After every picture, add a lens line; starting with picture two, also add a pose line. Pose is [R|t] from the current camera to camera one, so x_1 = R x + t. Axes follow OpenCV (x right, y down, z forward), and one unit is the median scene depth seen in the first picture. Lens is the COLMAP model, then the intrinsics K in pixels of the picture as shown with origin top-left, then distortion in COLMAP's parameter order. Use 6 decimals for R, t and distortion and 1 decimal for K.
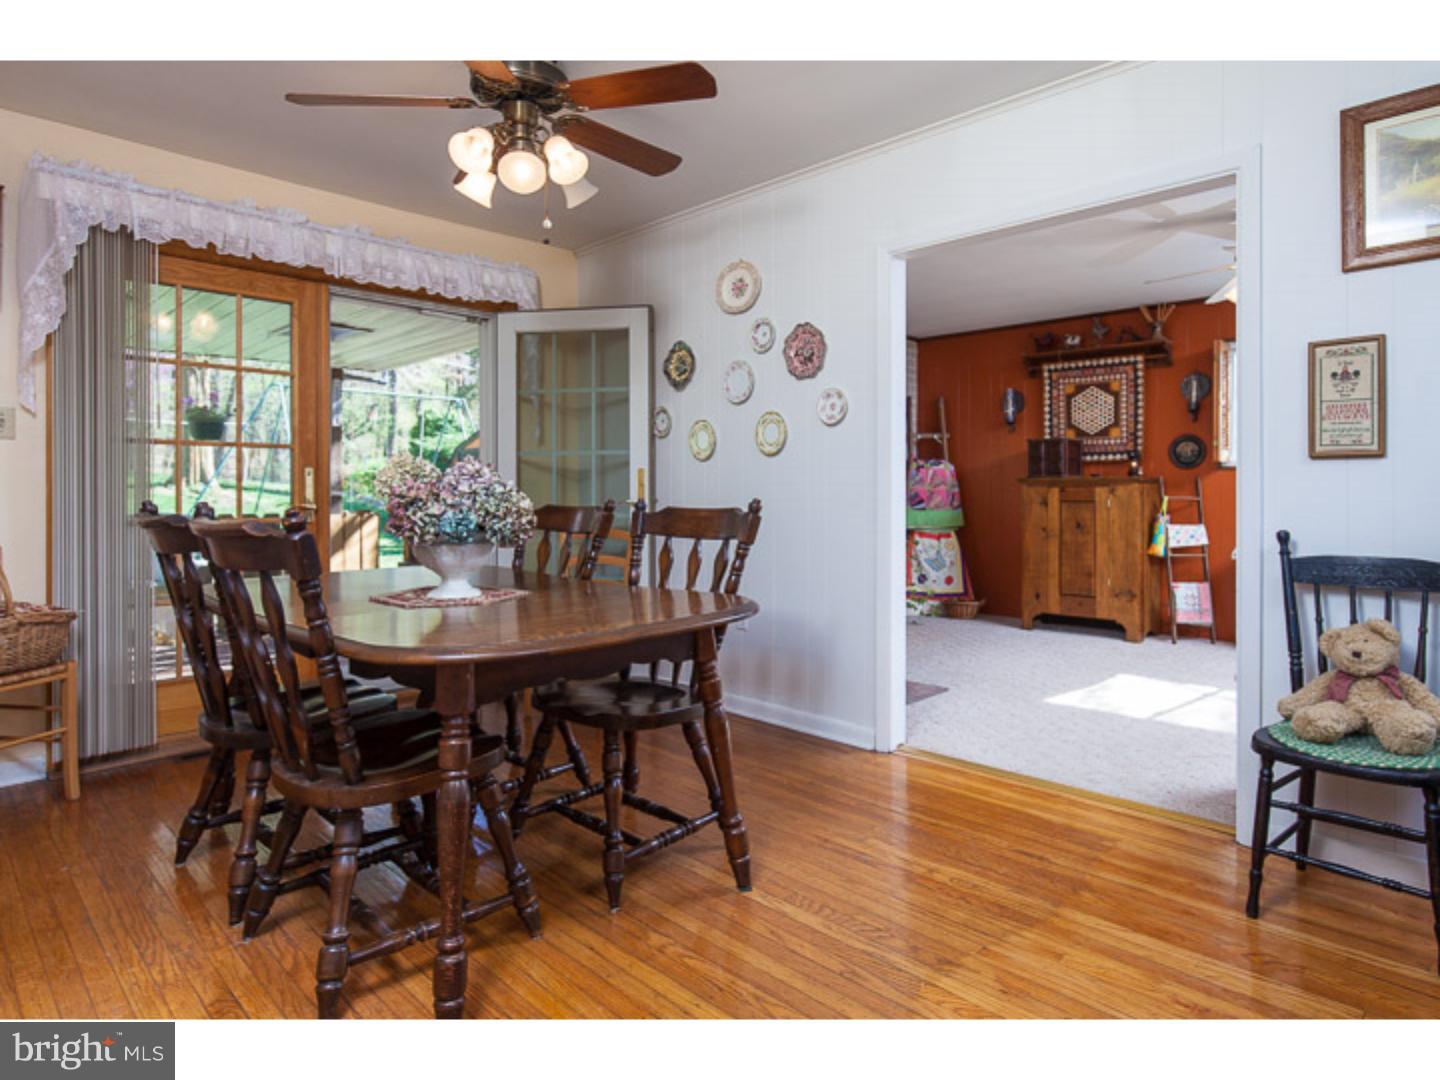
lens RADIAL K [[806.5, 0, 749.4], [0, 806.5, 494.8], [0, 0, 1]] dist [-0.021181, 0.000156]
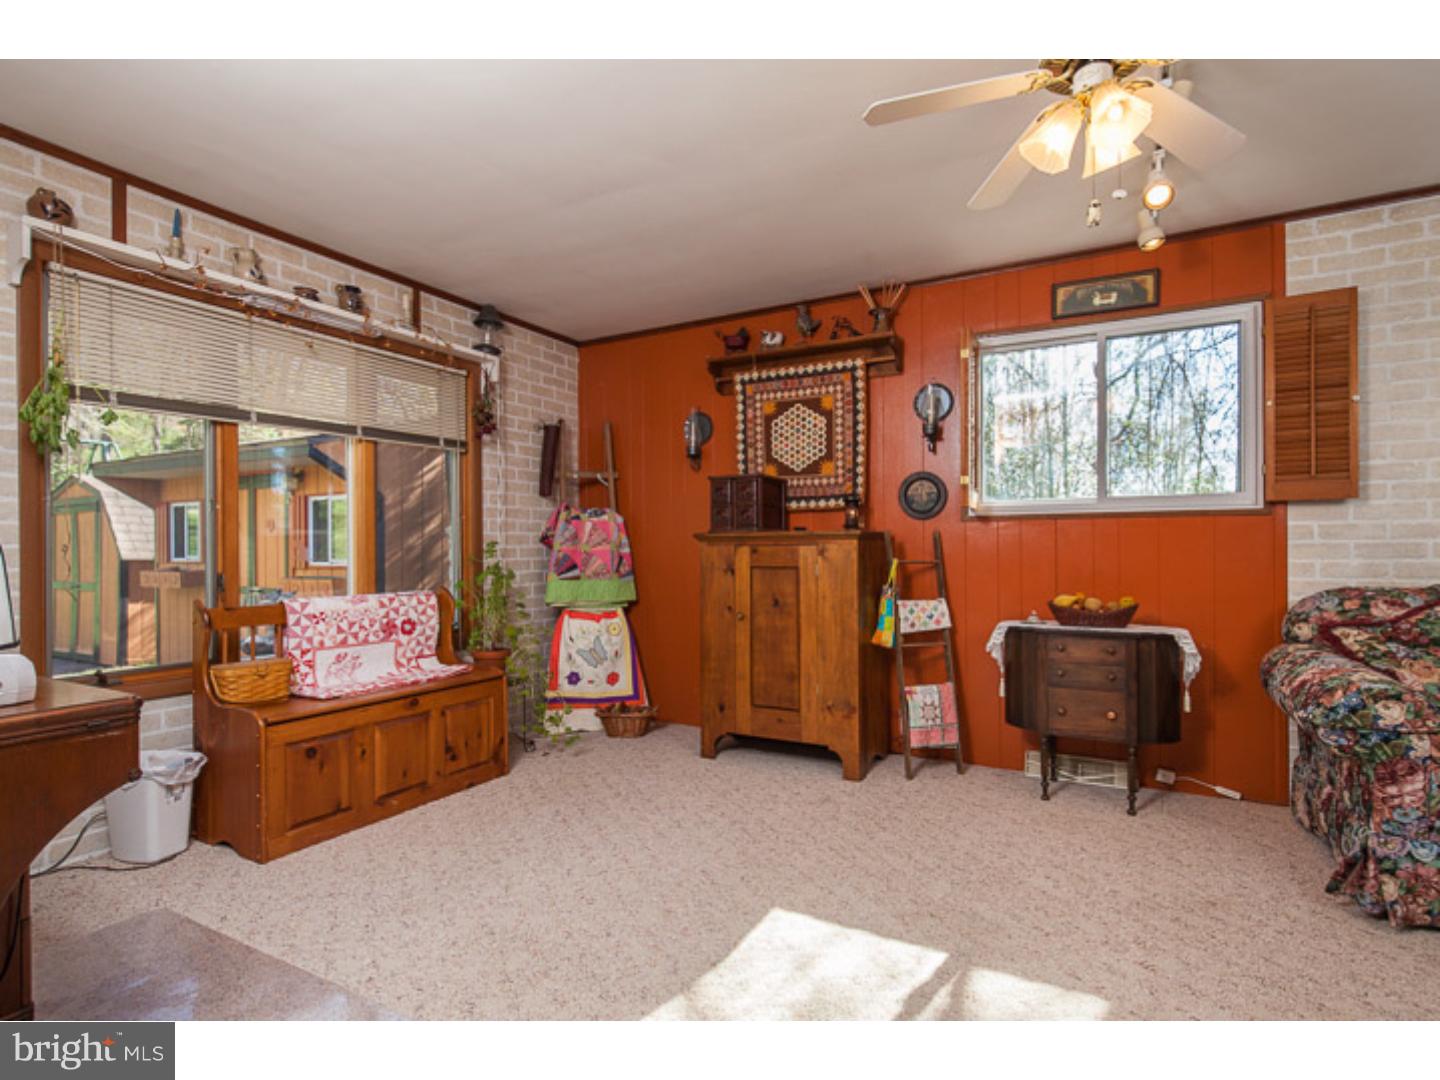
lens RADIAL K [[732.6, 0, 719.9], [0, 732.6, 544.5], [0, 0, 1]] dist [0.003667, 0.000086]
pose [[0.970384, -0.002839, 0.241550, 0.205062], [0.005864, 0.999913, -0.011808, -0.003551], [-0.241496, 0.012875, 0.970316, 0.393724]]
